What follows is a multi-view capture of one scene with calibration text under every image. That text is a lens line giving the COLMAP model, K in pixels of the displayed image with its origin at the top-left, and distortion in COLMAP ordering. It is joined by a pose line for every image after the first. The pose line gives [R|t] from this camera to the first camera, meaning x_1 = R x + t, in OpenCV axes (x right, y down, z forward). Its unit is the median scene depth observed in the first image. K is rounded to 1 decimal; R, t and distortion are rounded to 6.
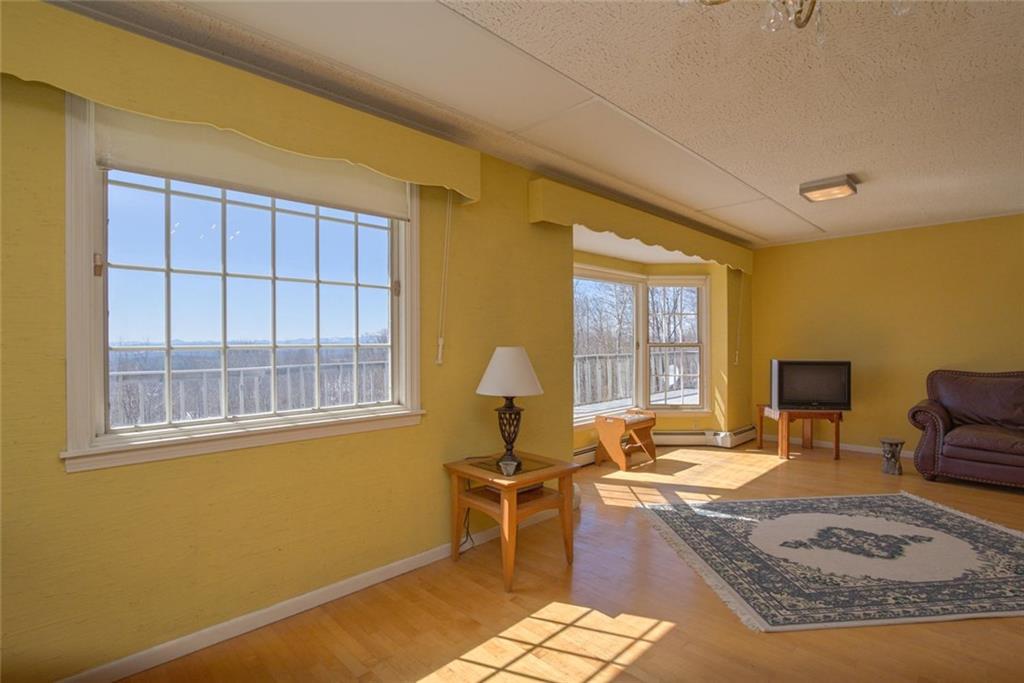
lens RADIAL K [[494.2, 0, 518.4], [0, 494.2, 346.9], [0, 0, 1]] dist [-0.030139, -0.000197]
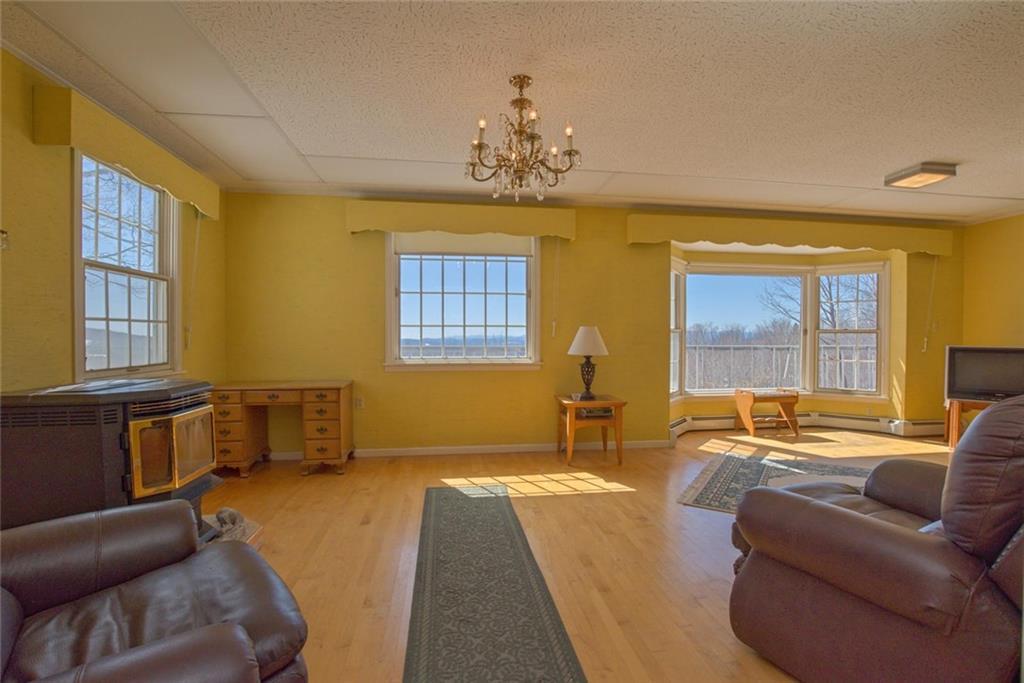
lens RADIAL K [[469.4, 0, 518.7], [0, 469.4, 343.3], [0, 0, 1]] dist [-0.011272, 0.000032]
pose [[0.807475, 0.014506, -0.589724, 0.594362], [-0.012407, 0.999894, 0.007607, 0.038584], [0.589771, 0.001174, 0.807569, -0.333813]]
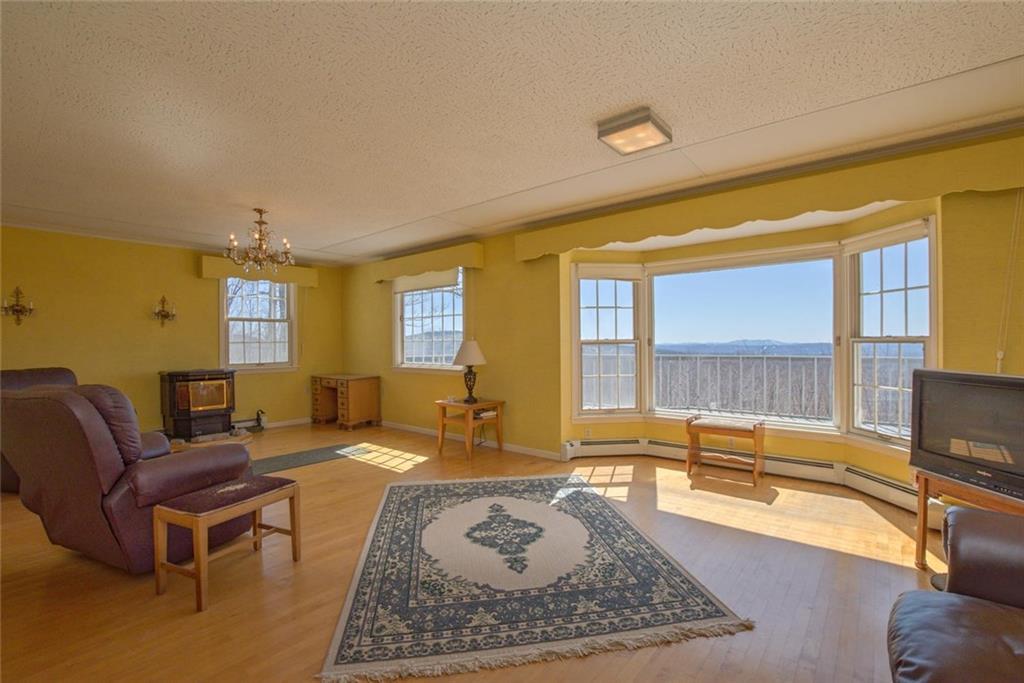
lens RADIAL K [[469.4, 0, 509.2], [0, 469.4, 336.7], [0, 0, 1]] dist [-0.011272, 0.000032]
pose [[0.076729, -0.000151, -0.997052, 1.525411], [0.001475, 0.999999, -0.000038, -0.012963], [0.997051, -0.001468, 0.076729, 0.837480]]
